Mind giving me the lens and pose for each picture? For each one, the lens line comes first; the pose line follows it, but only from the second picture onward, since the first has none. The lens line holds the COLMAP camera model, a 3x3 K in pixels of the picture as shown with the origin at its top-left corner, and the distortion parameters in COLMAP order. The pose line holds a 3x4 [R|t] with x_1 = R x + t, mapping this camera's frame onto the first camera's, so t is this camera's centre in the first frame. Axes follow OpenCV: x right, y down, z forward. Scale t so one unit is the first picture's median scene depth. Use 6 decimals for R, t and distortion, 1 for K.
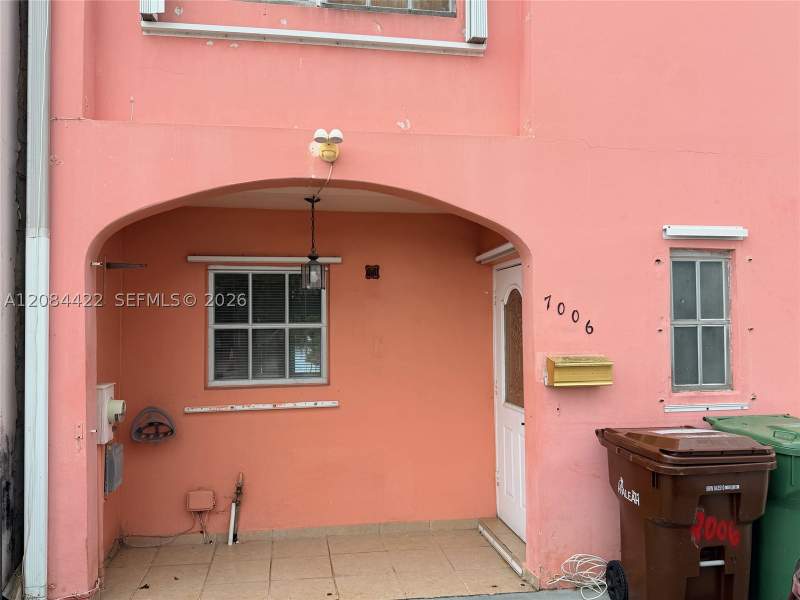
lens RADIAL K [[655.3, 0, 400.0], [0, 655.3, 300.0], [0, 0, 1]] dist [0.150011, -0.268748]
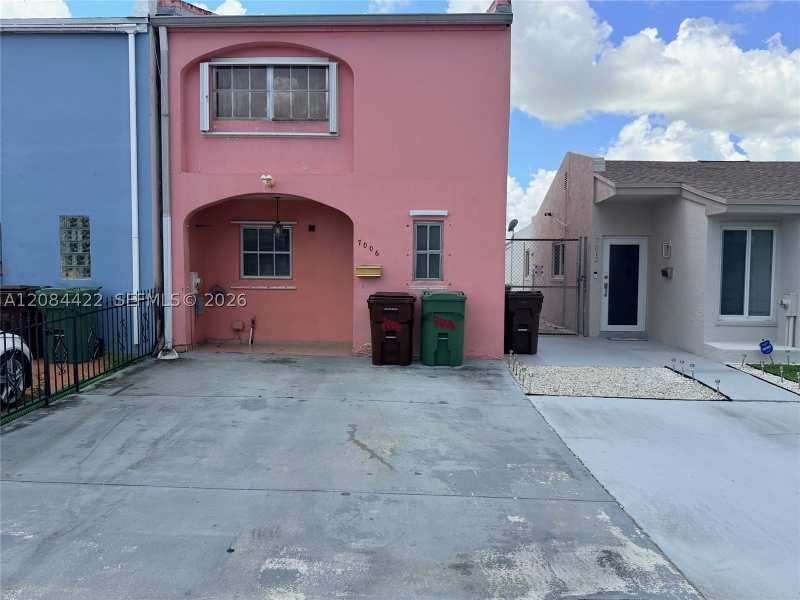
lens RADIAL K [[655.3, 0, 400.0], [0, 655.3, 300.0], [0, 0, 1]] dist [0.150011, -0.268748]
pose [[0.975911, 0.026858, -0.216511, 0.857119], [-0.008501, 0.996321, 0.085276, 0.006464], [0.218005, -0.081381, 0.972549, -1.278317]]
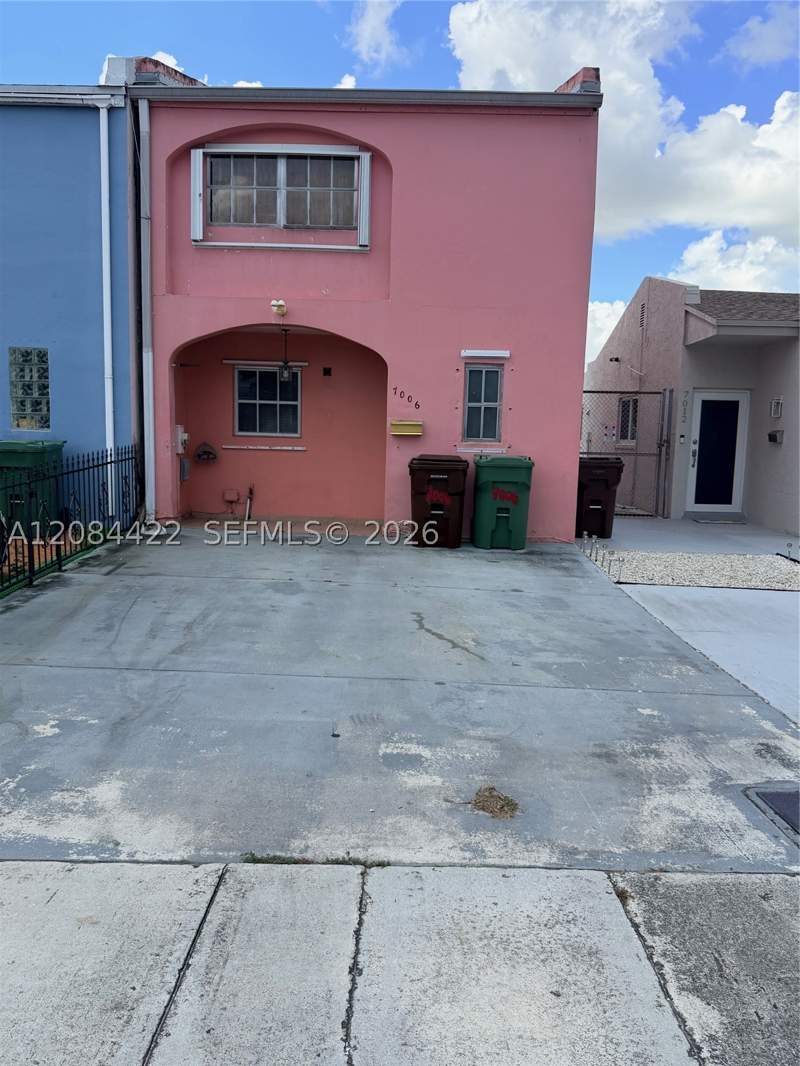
lens RADIAL K [[873.2, 0, 400.0], [0, 873.2, 533.0], [0, 0, 1]] dist [0.150011, -0.268748]
pose [[0.978906, 0.056864, -0.196239, 0.721016], [-0.027029, 0.988090, 0.151487, 0.023707], [0.202515, -0.142988, 0.968784, -1.432632]]
